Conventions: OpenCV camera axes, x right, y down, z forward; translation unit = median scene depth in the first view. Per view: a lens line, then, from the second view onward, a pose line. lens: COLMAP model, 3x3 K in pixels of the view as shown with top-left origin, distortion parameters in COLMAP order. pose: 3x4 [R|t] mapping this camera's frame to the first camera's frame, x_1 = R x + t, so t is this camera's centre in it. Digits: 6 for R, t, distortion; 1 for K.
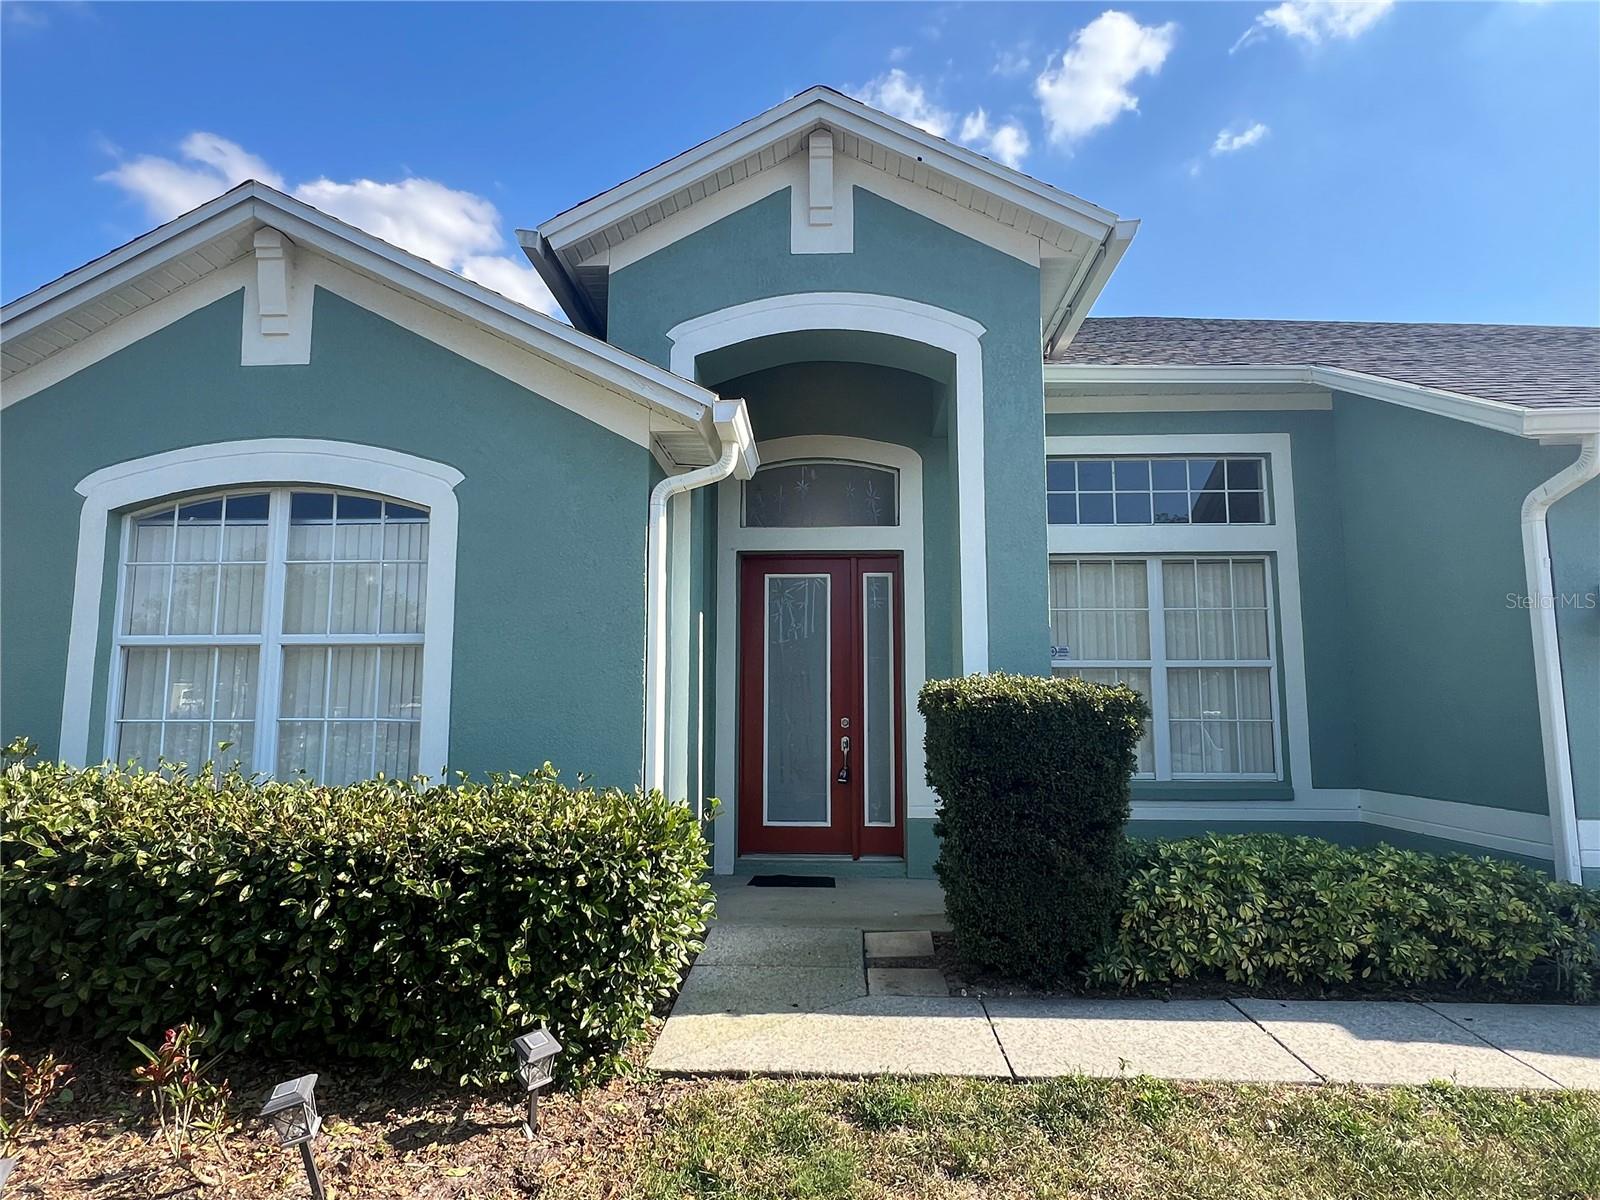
lens RADIAL K [[904.9, 0, 800.0], [0, 904.9, 600.0], [0, 0, 1]] dist [-0.002499, -0.000442]
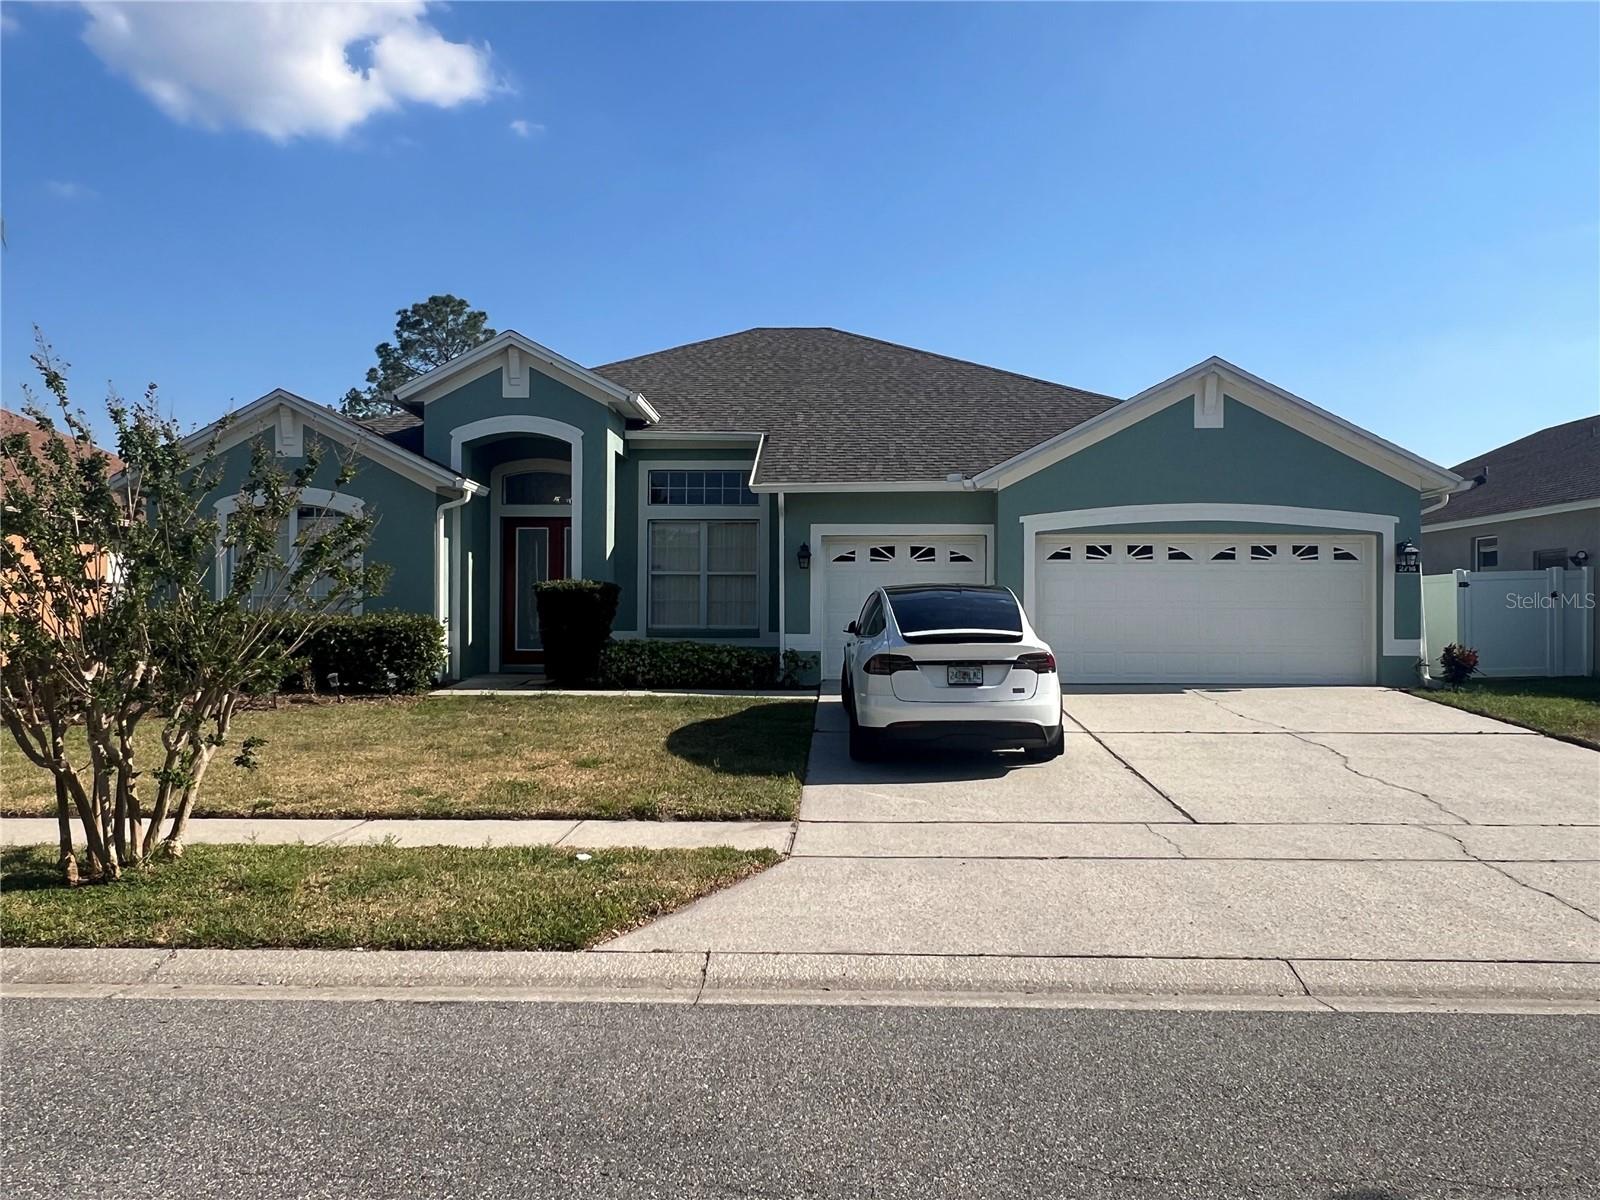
lens RADIAL K [[1158.7, 0, 800.0], [0, 1158.7, 600.0], [0, 0, 1]] dist [0.001930, -0.000150]
pose [[0.999989, 0.003257, 0.003464, 0.821289], [-0.003612, 0.994136, 0.108078, -0.211219], [-0.003091, -0.108089, 0.994136, -2.222093]]
